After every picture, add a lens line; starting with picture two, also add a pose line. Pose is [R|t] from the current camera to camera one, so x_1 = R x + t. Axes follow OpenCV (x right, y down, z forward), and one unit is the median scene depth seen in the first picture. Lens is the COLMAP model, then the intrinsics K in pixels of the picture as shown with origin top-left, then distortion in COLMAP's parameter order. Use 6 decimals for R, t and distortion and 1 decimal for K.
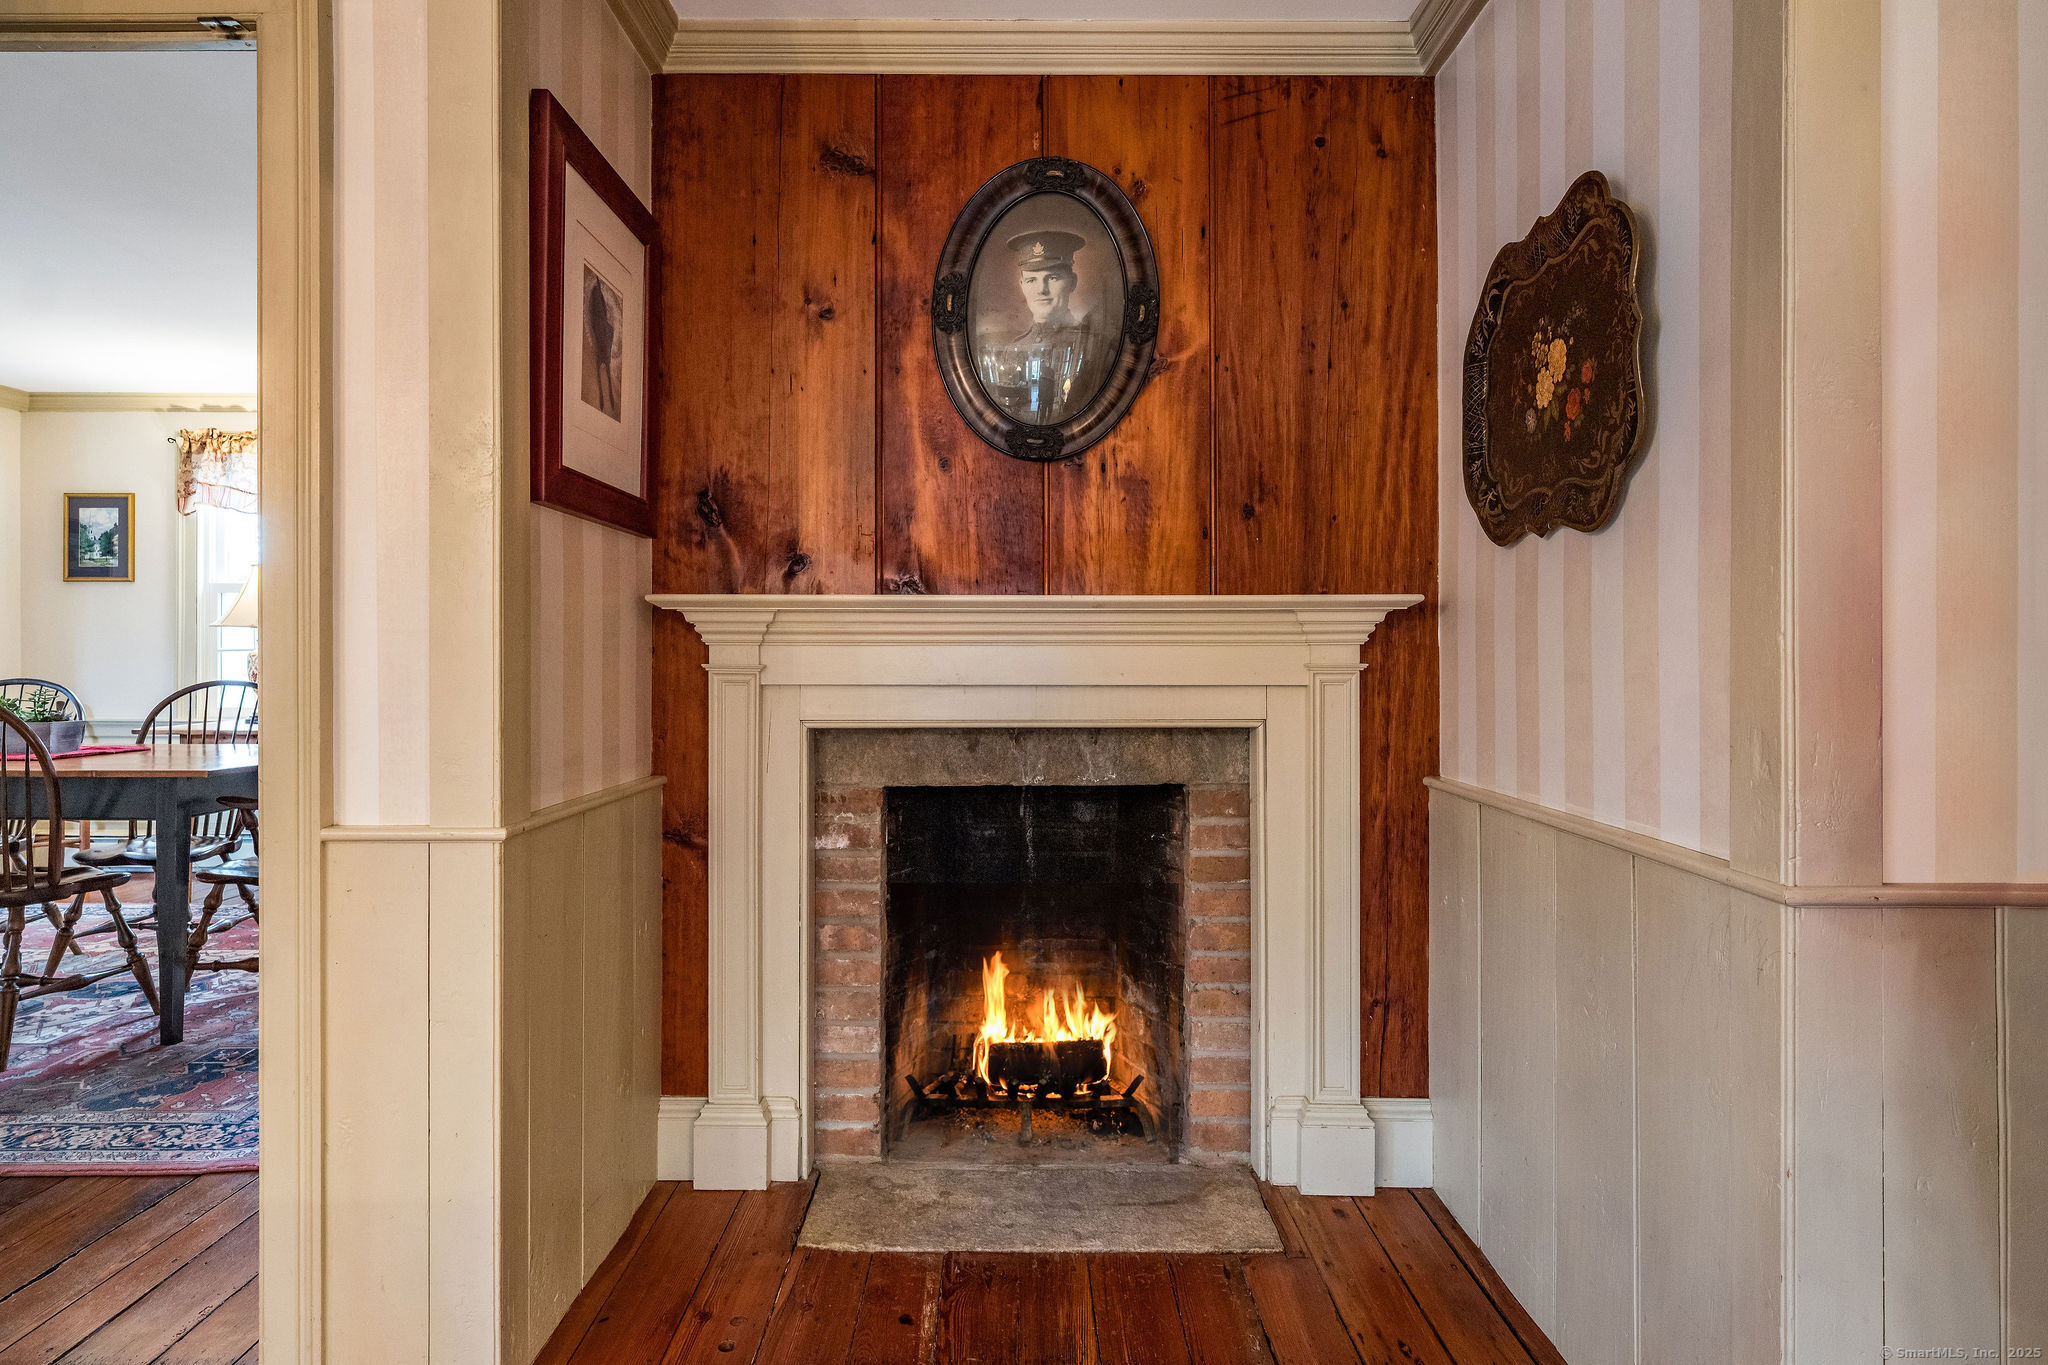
lens RADIAL K [[1108.9, 0, 1019.7], [0, 1108.9, 655.0], [0, 0, 1]] dist [-0.001363, -0.000224]
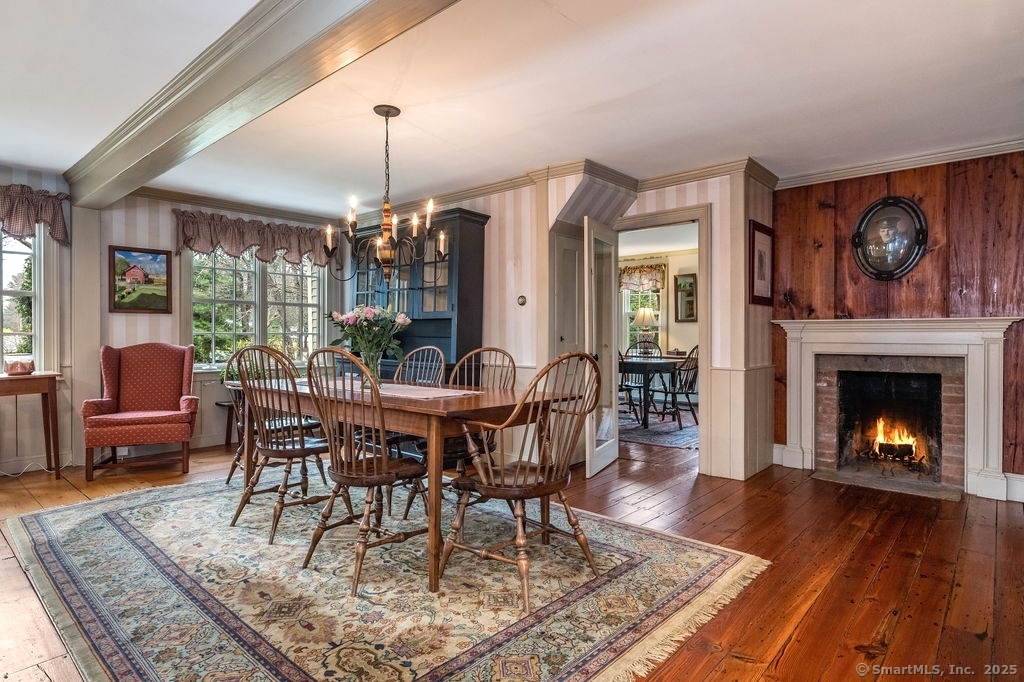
lens RADIAL K [[554.4, 0, 512.1], [0, 554.4, 337.8], [0, 0, 1]] dist [-0.001363, -0.000224]
pose [[0.746802, 0.004692, -0.665030, 0.305829], [0.002102, 0.999953, 0.009416, -0.009640], [0.665043, -0.008429, 0.746757, -1.141585]]
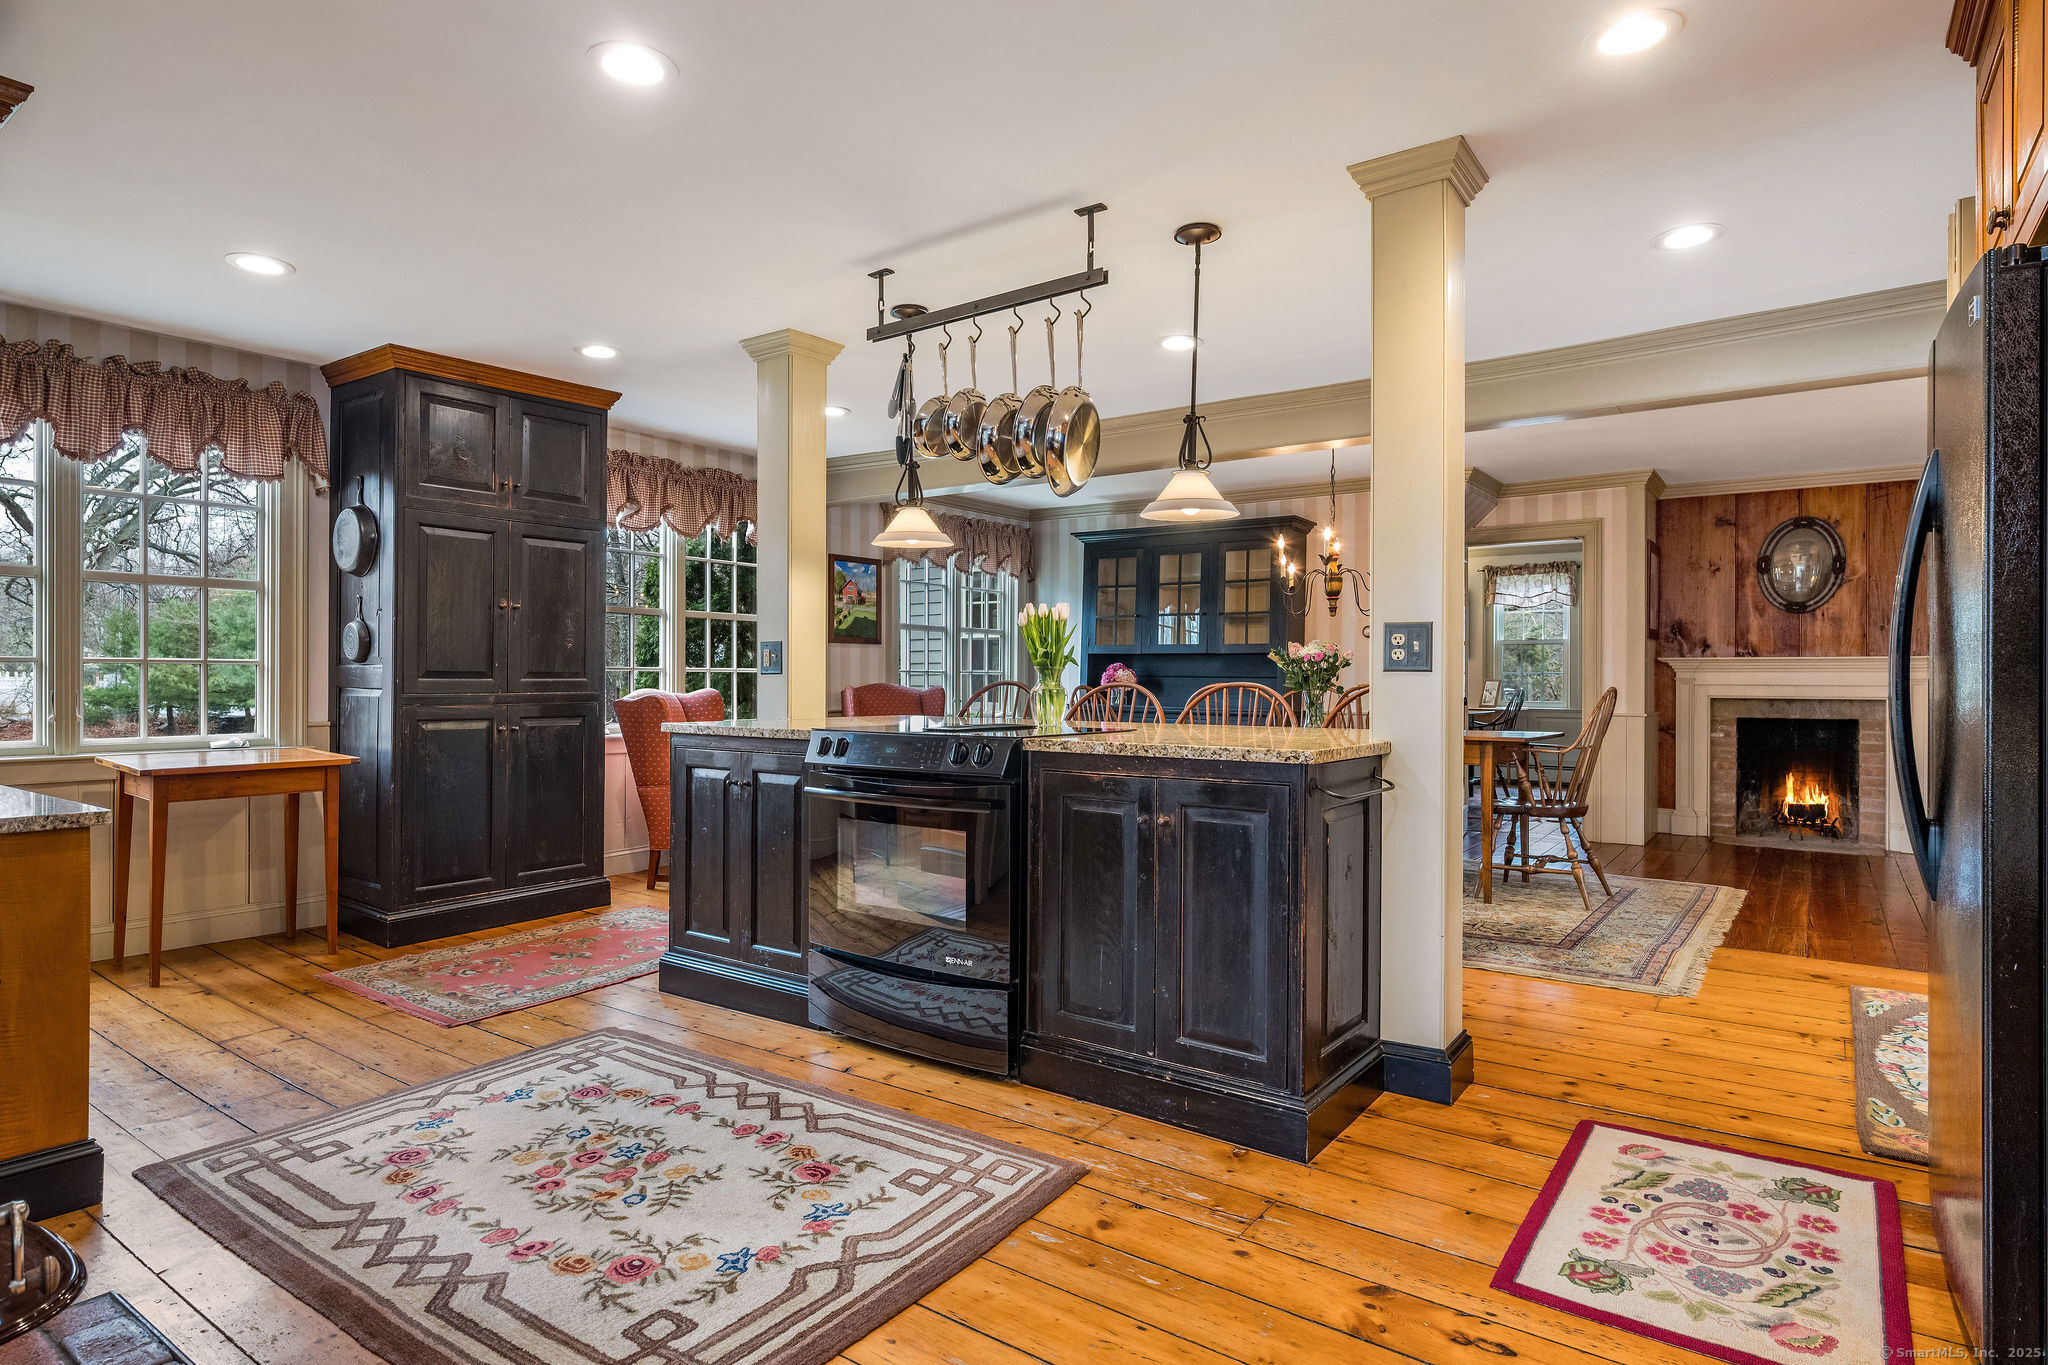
lens RADIAL K [[1108.9, 0, 1029.6], [0, 1108.9, 676.4], [0, 0, 1]] dist [-0.001363, -0.000224]
pose [[0.807710, 0.002027, -0.589577, 0.109911], [-0.001782, 0.999998, 0.000996, 0.003197], [0.589578, 0.000246, 0.807712, -2.772511]]
